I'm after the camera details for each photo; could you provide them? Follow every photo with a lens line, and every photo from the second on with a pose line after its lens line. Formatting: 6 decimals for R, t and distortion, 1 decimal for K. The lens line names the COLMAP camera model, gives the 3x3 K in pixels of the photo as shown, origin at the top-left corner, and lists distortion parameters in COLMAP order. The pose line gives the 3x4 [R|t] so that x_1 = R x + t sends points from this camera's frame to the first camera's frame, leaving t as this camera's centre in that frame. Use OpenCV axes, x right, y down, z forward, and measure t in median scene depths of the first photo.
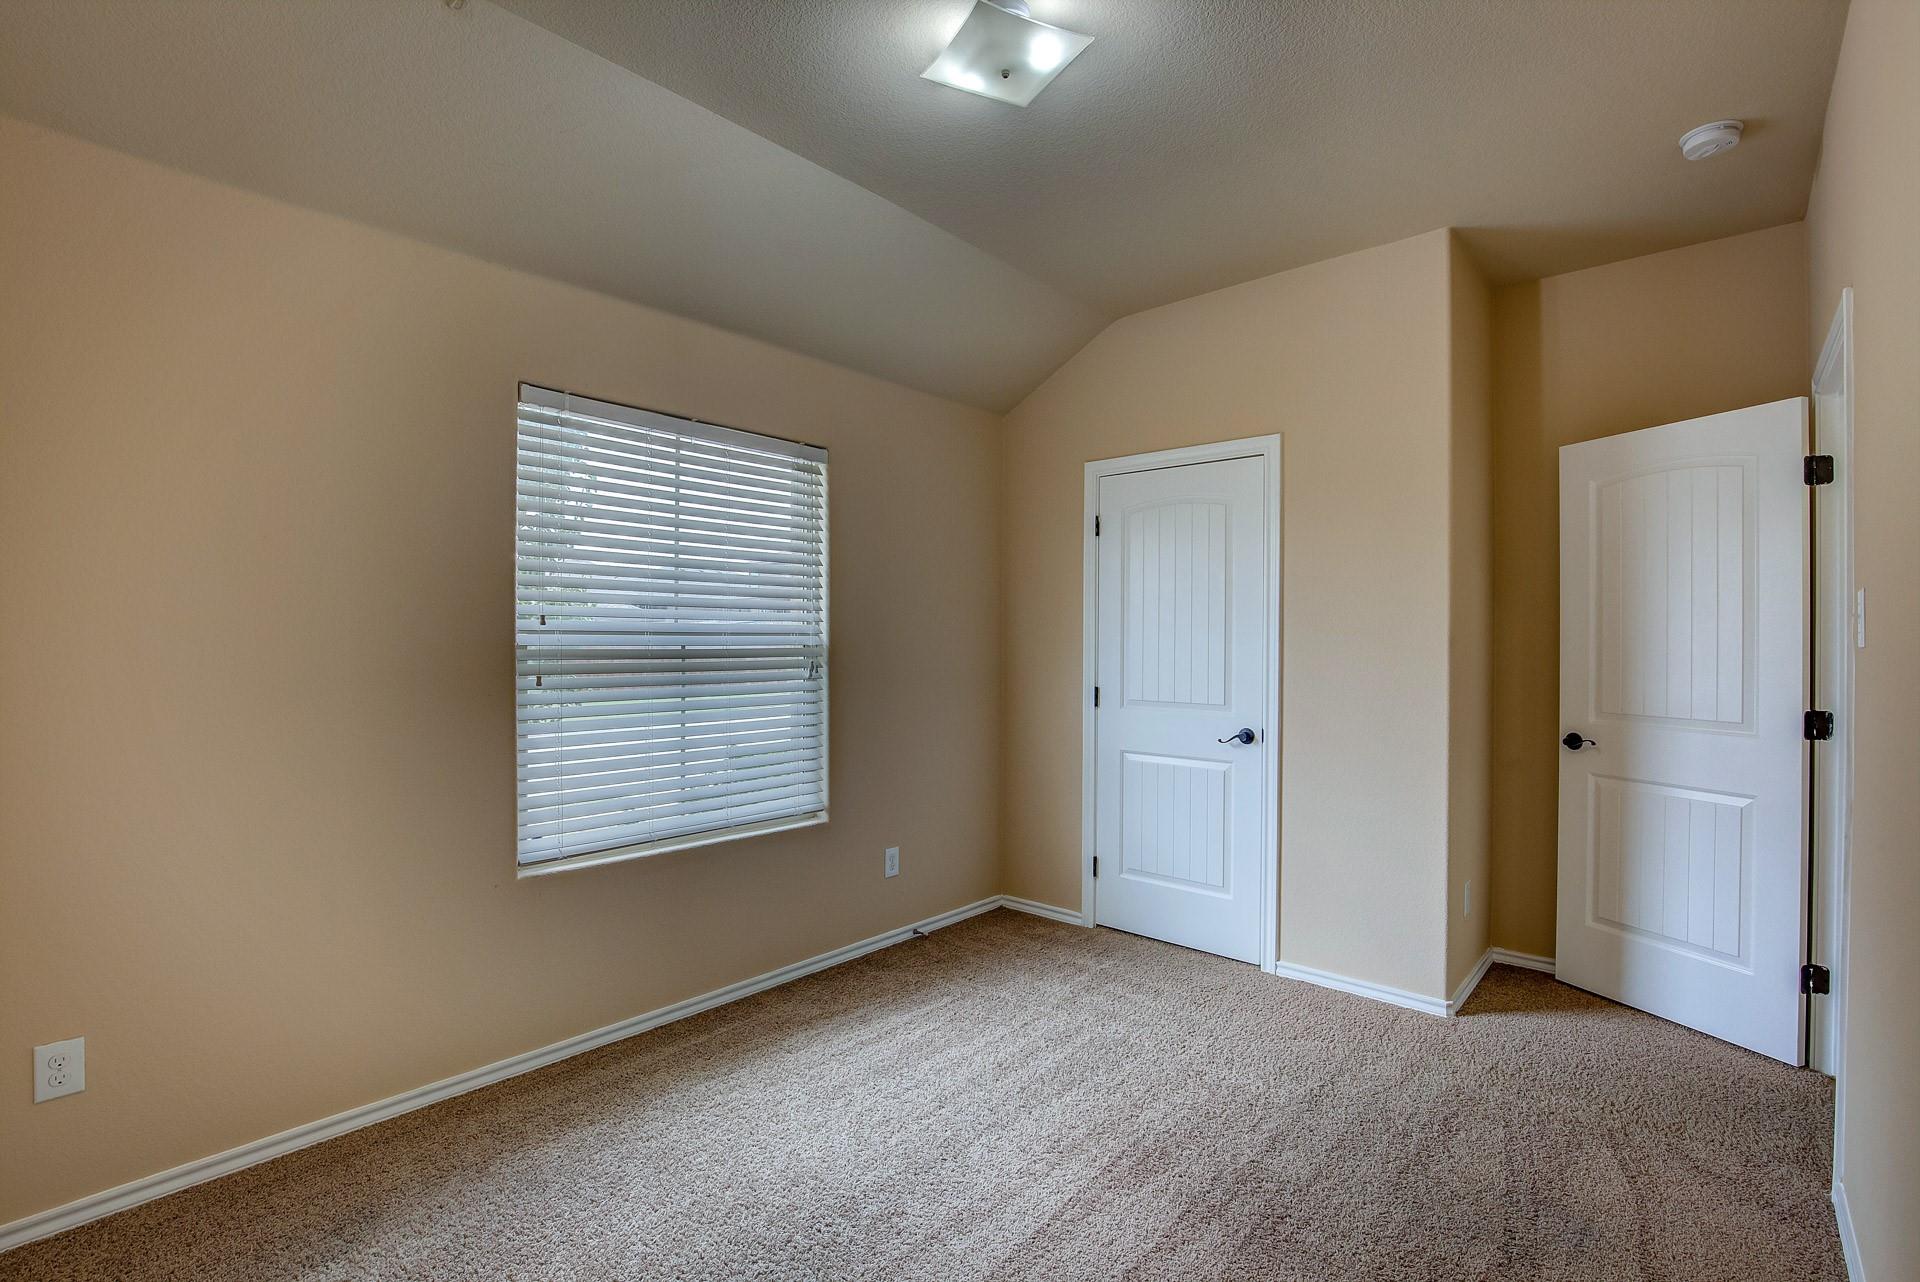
lens RADIAL K [[884.2, 0, 966.9], [0, 884.2, 644.0], [0, 0, 1]] dist [-0.022233, 0.000958]
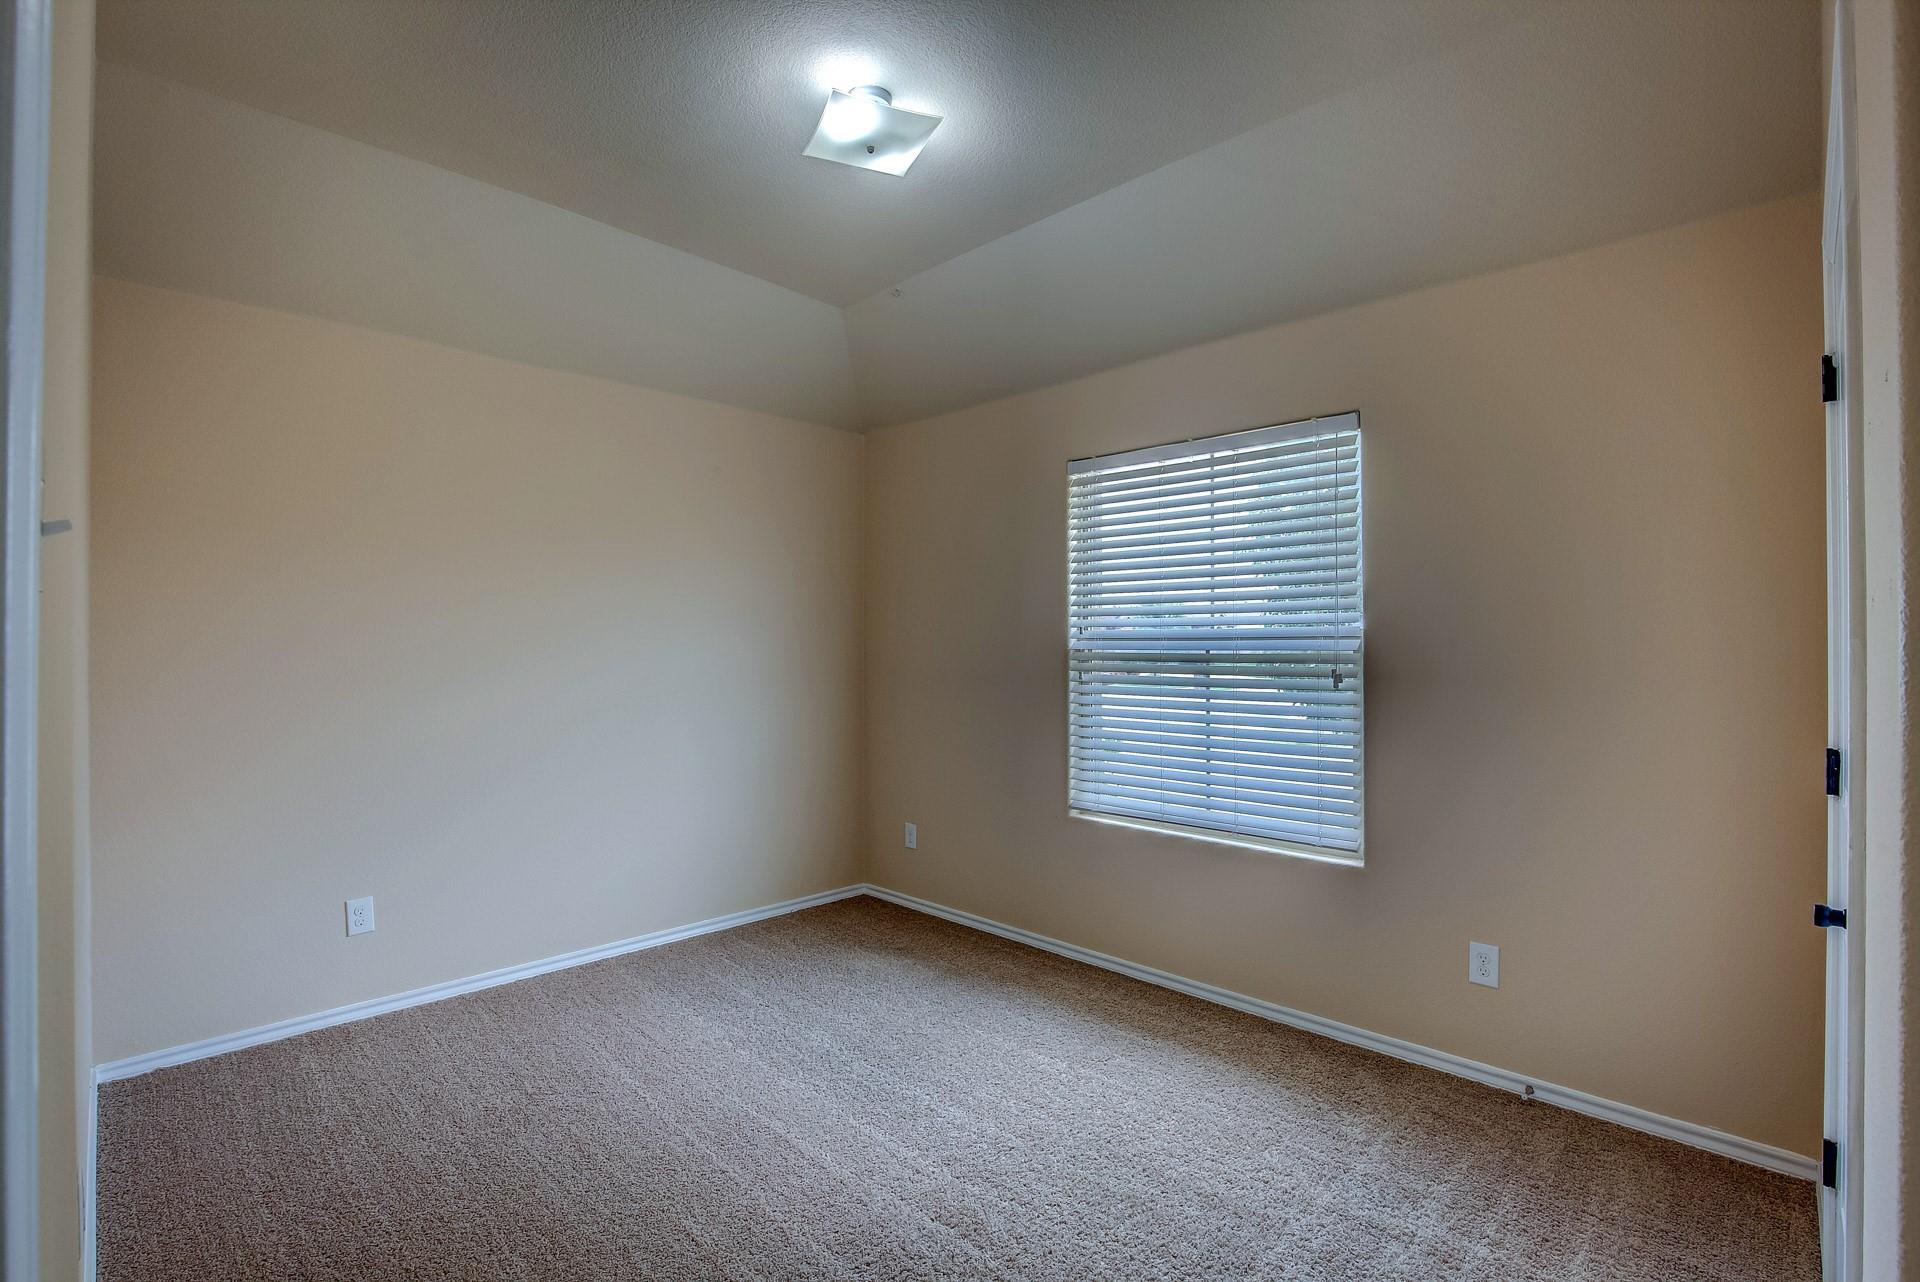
lens RADIAL K [[884.2, 0, 966.9], [0, 884.2, 644.0], [0, 0, 1]] dist [-0.022233, 0.000958]
pose [[-0.053306, -0.005458, -0.998563, 0.682014], [-0.005078, 0.999974, -0.005195, 0.001066], [0.998565, 0.004794, -0.053332, 0.688621]]
